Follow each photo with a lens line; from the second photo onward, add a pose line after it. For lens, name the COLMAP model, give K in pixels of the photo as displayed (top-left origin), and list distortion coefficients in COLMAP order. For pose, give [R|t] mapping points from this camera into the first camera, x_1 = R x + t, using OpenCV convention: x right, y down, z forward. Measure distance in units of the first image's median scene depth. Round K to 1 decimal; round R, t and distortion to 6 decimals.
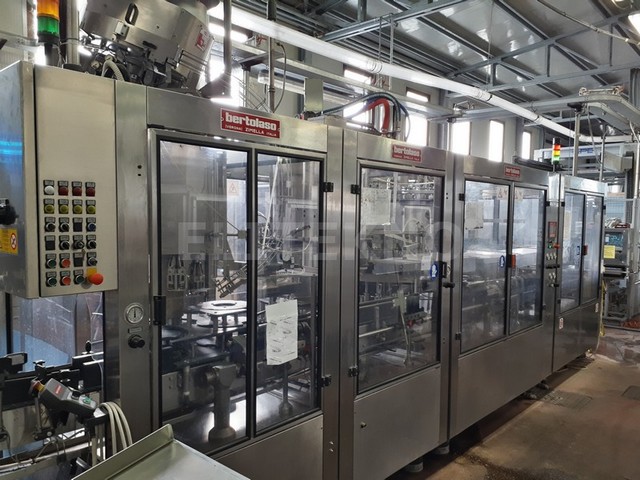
lens RADIAL K [[506.6, 0, 320.9], [0, 506.6, 243.4], [0, 0, 1]] dist [0.034567, -0.004638]
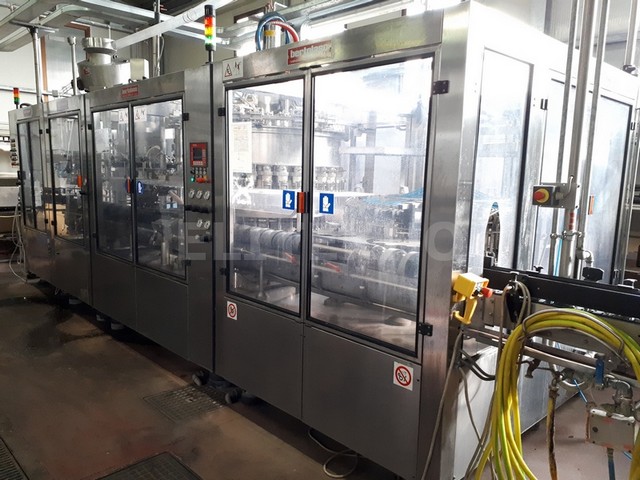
lens RADIAL K [[506.6, 0, 320.9], [0, 506.6, 243.4], [0, 0, 1]] dist [0.034567, -0.004638]
pose [[-0.064521, 0.144954, -0.987332, 1.197788], [-0.061587, 0.986930, 0.148920, -0.025107], [0.996014, 0.070415, -0.054750, 1.296166]]
